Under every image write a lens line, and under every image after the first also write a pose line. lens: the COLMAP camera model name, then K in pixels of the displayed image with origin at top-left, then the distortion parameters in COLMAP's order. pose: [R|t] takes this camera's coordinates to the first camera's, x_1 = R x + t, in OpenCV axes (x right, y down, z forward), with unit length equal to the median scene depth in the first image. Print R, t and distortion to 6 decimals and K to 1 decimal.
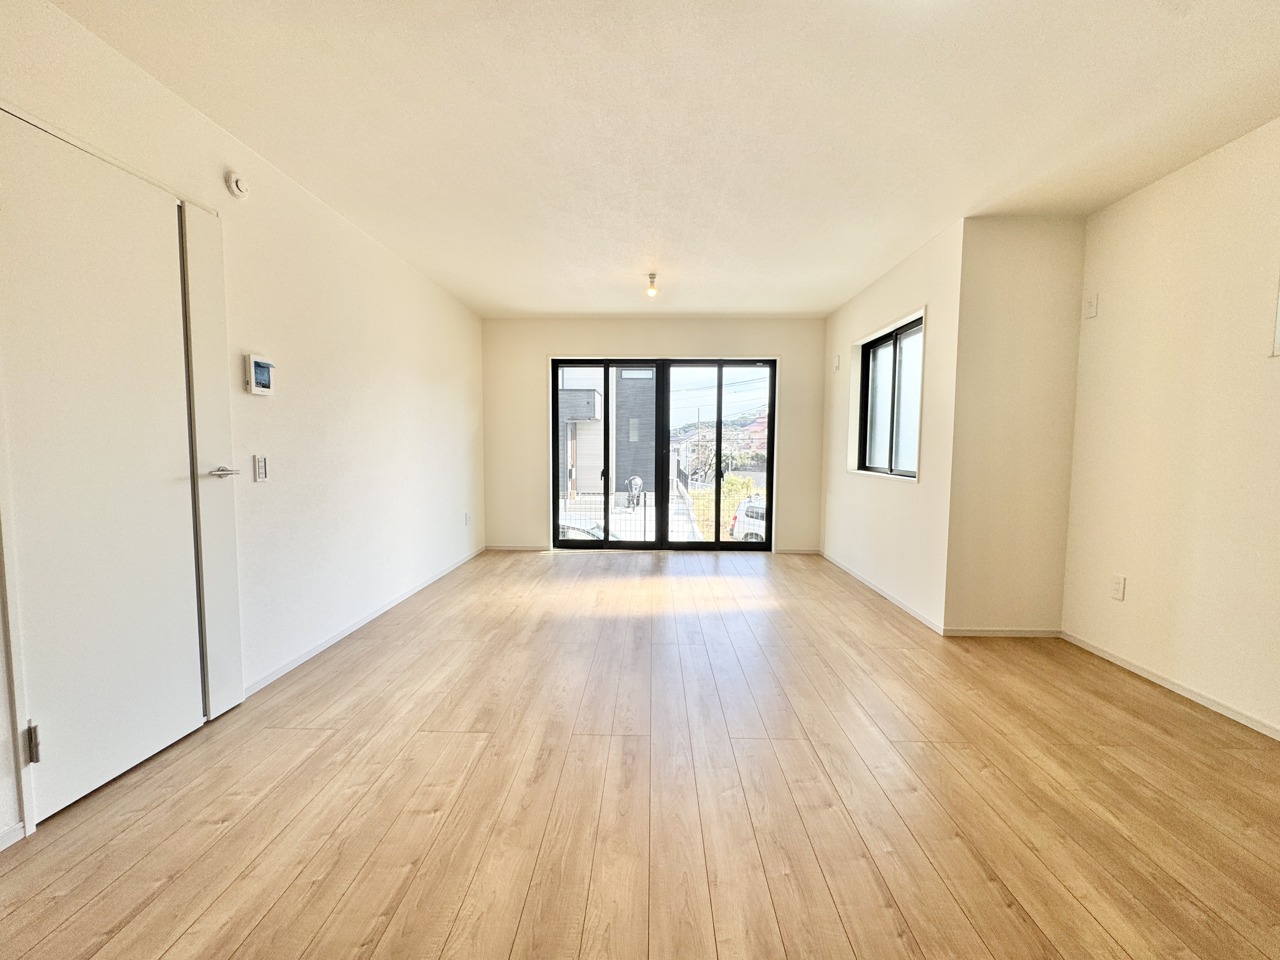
lens RADIAL K [[510.2, 0, 639.4], [0, 510.2, 477.3], [0, 0, 1]] dist [-0.003997, 0.000681]
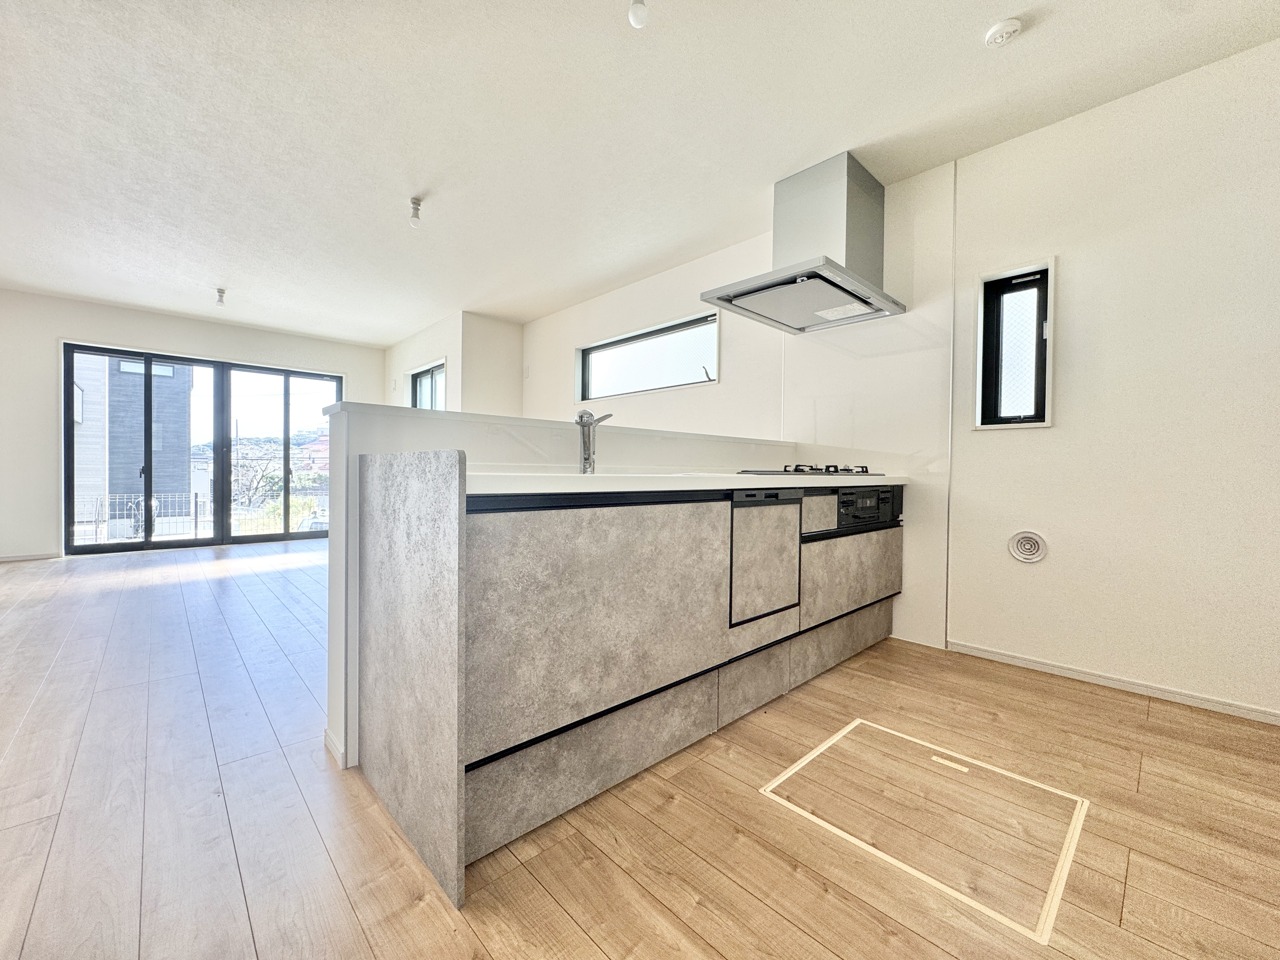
lens RADIAL K [[510.2, 0, 637.2], [0, 510.2, 479.0], [0, 0, 1]] dist [-0.003997, 0.000681]
pose [[0.708148, -0.008789, 0.706009, -0.127260], [0.038567, 0.998911, -0.026248, 0.098656], [-0.705010, 0.045816, 0.707716, -0.467551]]
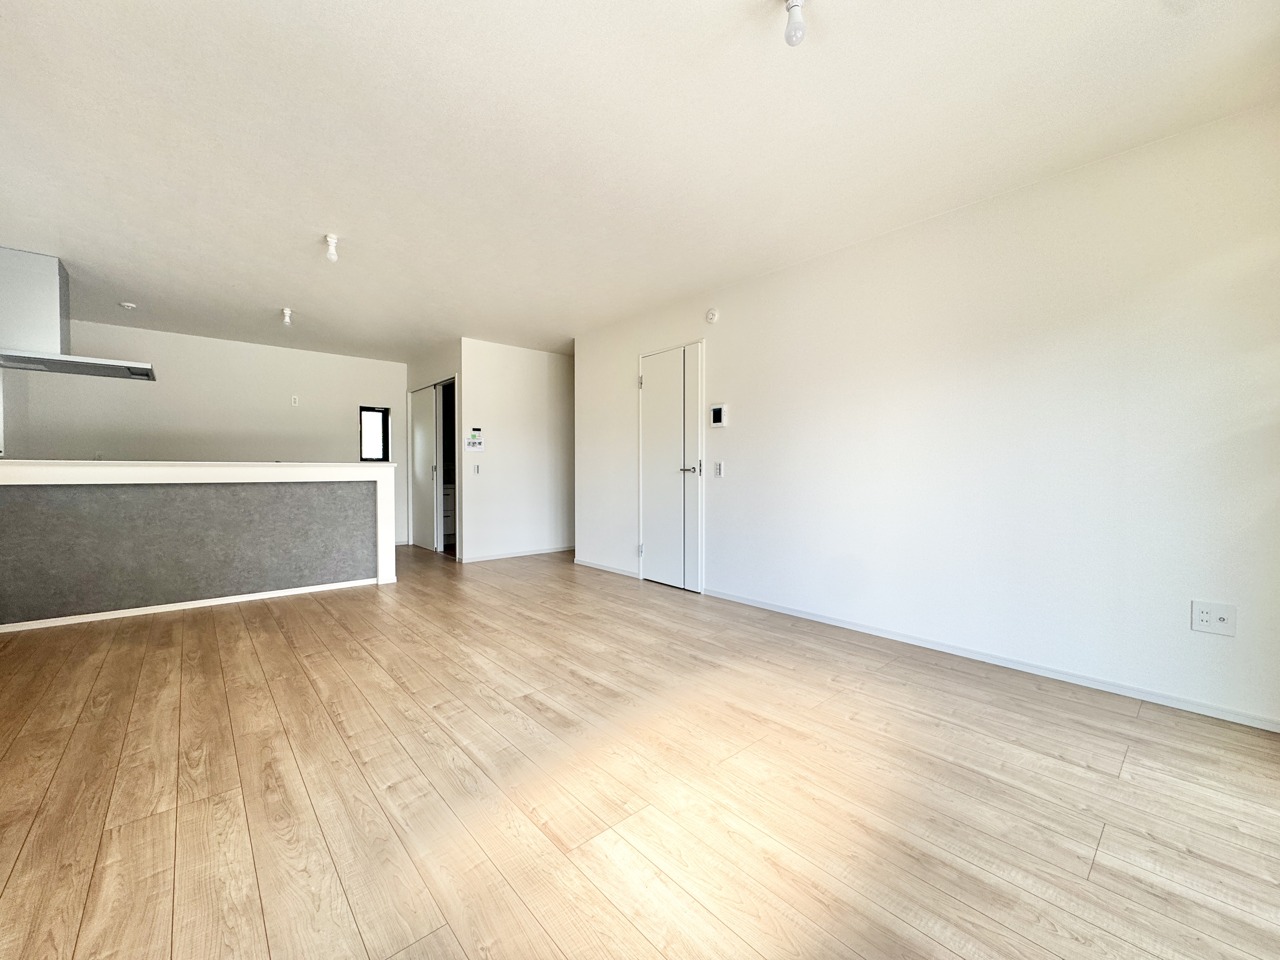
lens RADIAL K [[510.2, 0, 638.1], [0, 510.2, 482.6], [0, 0, 1]] dist [-0.003997, 0.000681]
pose [[-0.731063, 0.008804, -0.682254, 0.385022], [-0.050739, 0.996447, 0.067228, -0.046074], [0.680421, 0.083765, -0.728018, 1.263092]]
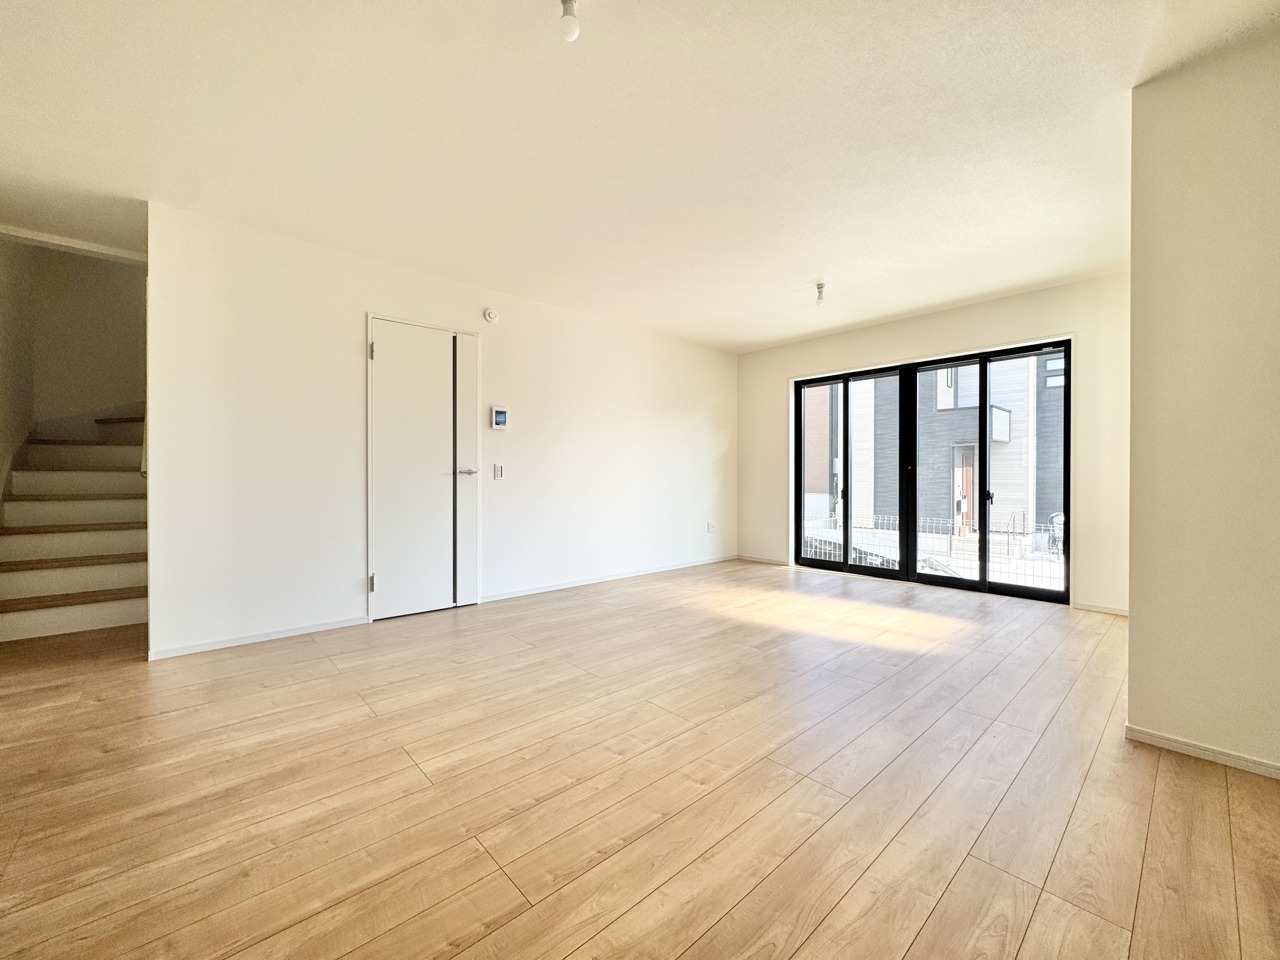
lens RADIAL K [[510.2, 0, 639.7], [0, 510.2, 477.3], [0, 0, 1]] dist [-0.003997, 0.000681]
pose [[0.692217, -0.003342, -0.721681, 0.509199], [-0.043564, 0.997972, -0.046406, 0.037420], [0.720373, 0.063562, 0.690668, 0.092550]]
